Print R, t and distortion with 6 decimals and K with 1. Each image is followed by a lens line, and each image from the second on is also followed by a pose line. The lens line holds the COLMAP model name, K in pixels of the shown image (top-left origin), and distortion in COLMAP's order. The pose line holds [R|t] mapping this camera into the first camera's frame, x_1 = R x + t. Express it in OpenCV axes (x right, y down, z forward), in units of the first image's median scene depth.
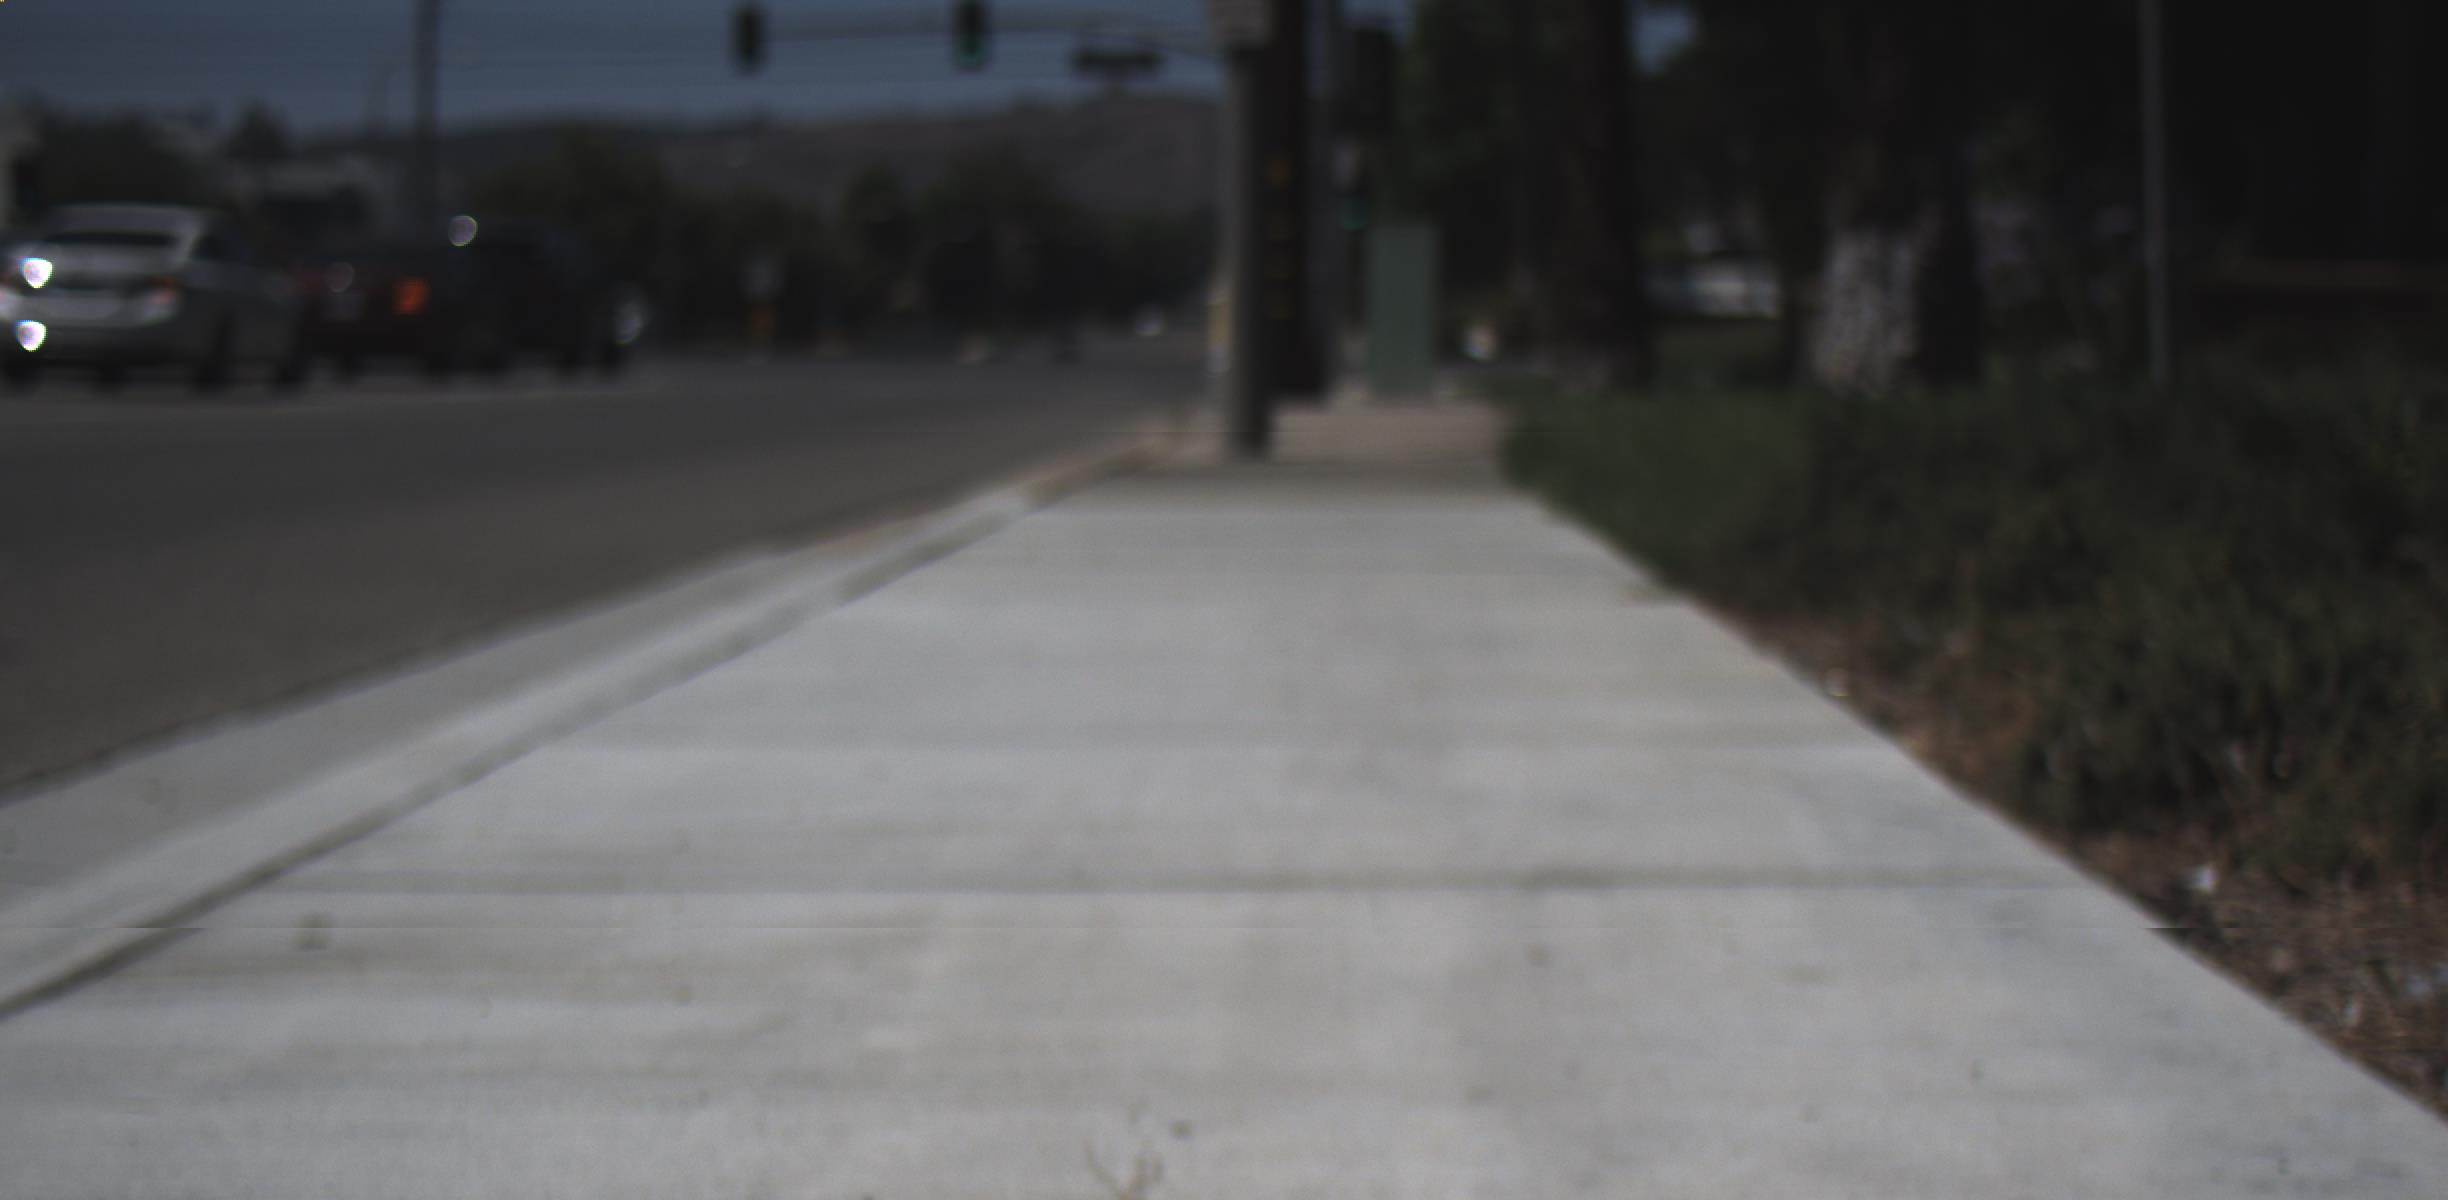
lens RADIAL K [[7016.5, 0, 1236.2], [0, 7016.5, 597.6], [0, 0, 1]] dist [0.409520, 0.000000]
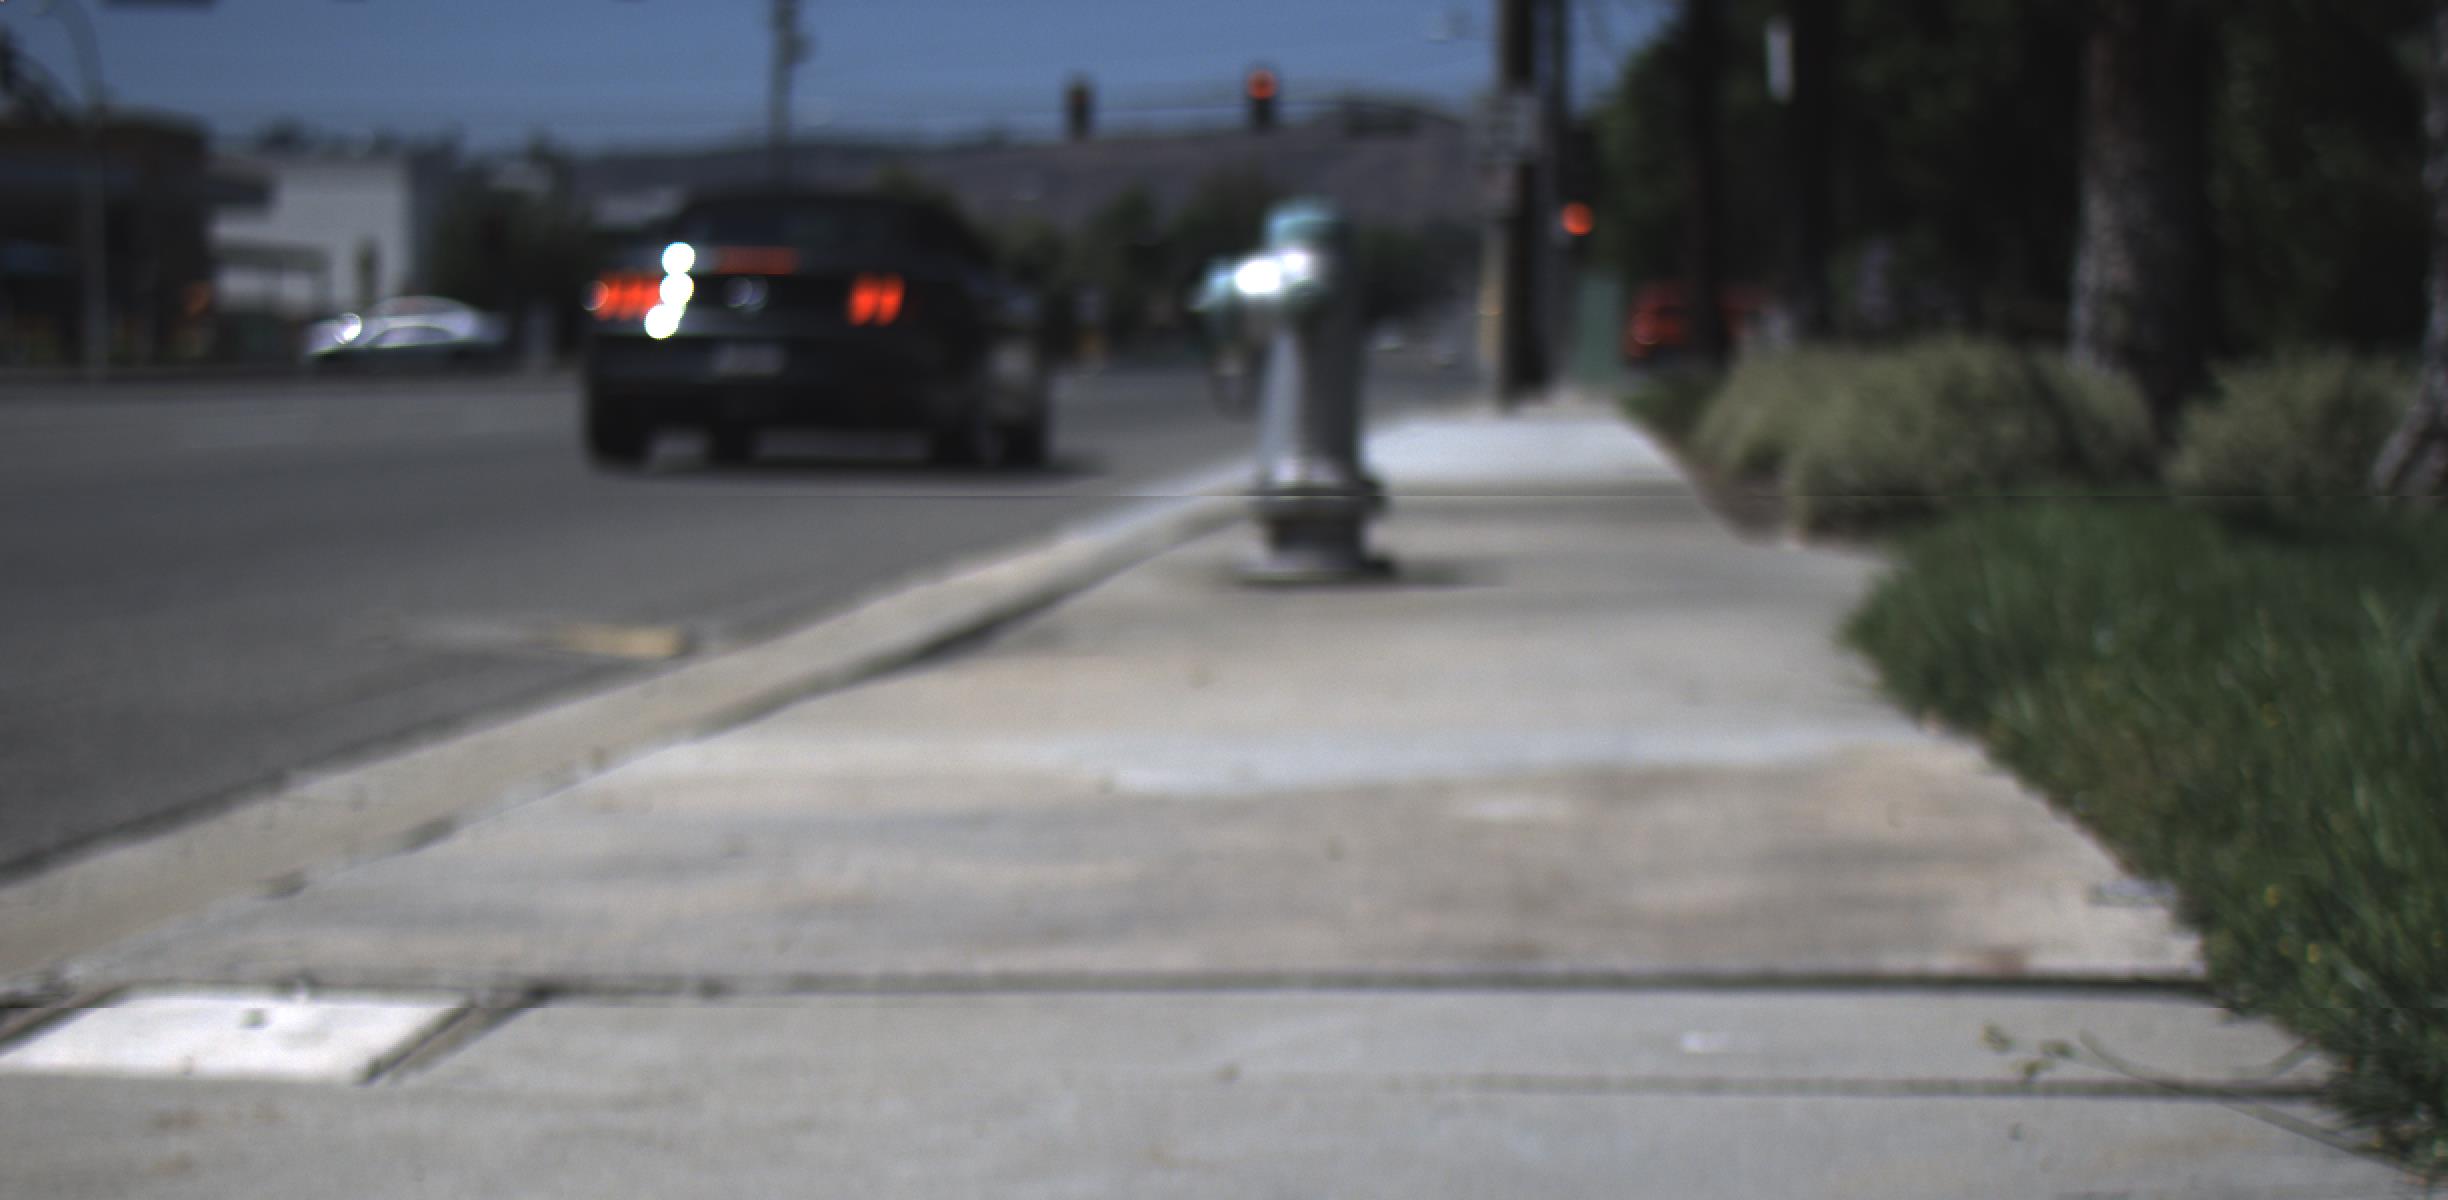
lens RADIAL K [[7016.5, 0, 1224.3], [0, 7016.5, 593.8], [0, 0, 1]] dist [0.409520, 0.000000]
pose [[0.999355, -0.007245, -0.035173, -0.001708], [0.007174, 0.999972, -0.002136, 0.007761], [0.035188, 0.001883, 0.999379, -0.223824]]
